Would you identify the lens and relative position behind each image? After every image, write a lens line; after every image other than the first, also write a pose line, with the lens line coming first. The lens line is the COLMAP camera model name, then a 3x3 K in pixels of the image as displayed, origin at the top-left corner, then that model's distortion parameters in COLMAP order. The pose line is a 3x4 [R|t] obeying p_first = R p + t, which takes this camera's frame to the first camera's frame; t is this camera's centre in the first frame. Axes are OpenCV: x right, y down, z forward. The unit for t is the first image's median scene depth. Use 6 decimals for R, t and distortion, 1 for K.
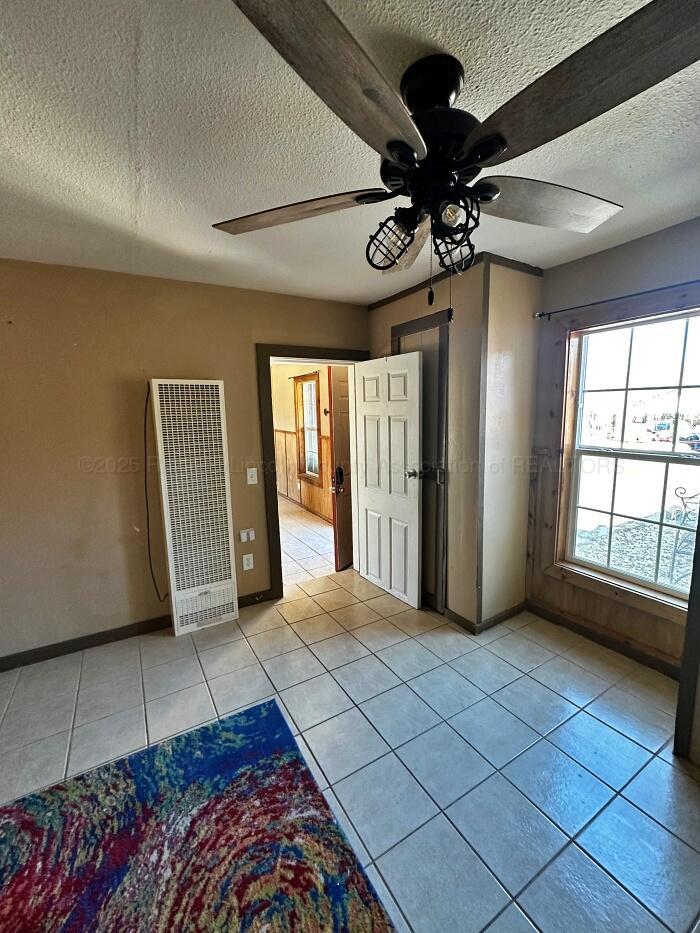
lens RADIAL K [[393.9, 0, 350.0], [0, 393.9, 466.5], [0, 0, 1]] dist [0.003378, 0.000151]
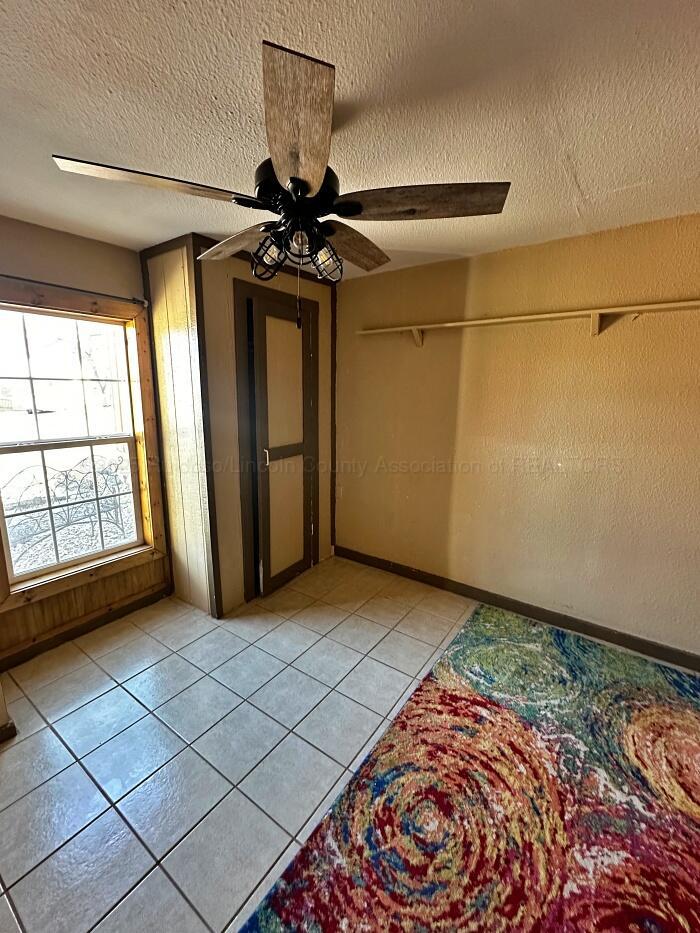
lens RADIAL K [[389.2, 0, 355.7], [0, 389.2, 468.4], [0, 0, 1]] dist [-0.000808, -0.000090]
pose [[-0.422055, -0.156627, 0.892937, -0.820344], [0.136957, 0.962642, 0.233588, -0.159155], [-0.896165, 0.220881, -0.384837, 1.147371]]
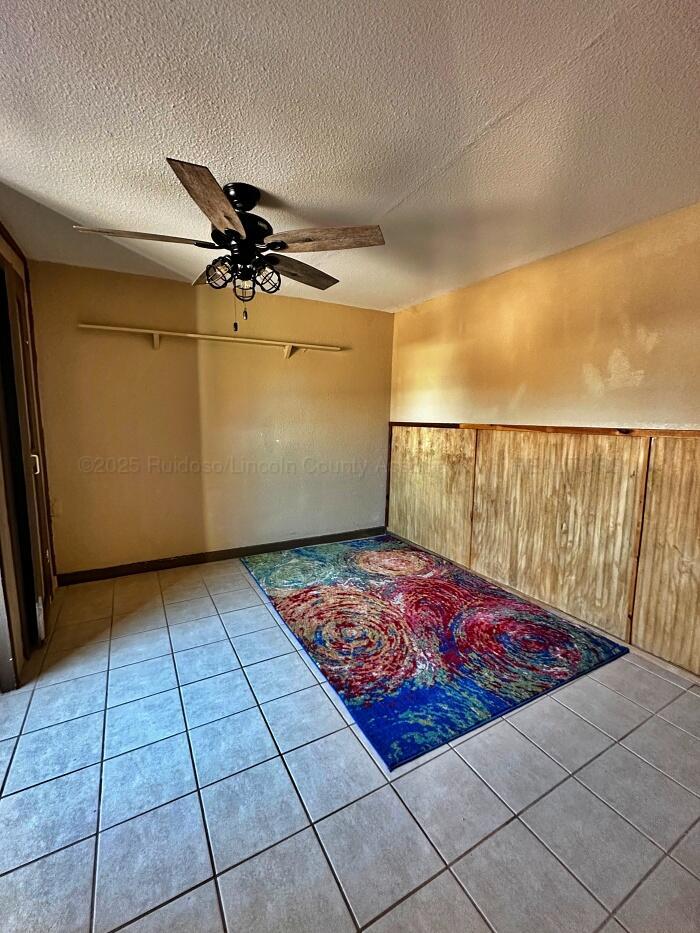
lens RADIAL K [[393.9, 0, 350.0], [0, 393.9, 466.5], [0, 0, 1]] dist [0.003378, 0.000151]
pose [[-0.999459, 0.018991, 0.026861, -0.215081], [0.025860, 0.958271, 0.284691, -0.221542], [-0.020334, 0.285231, -0.958243, 2.227883]]
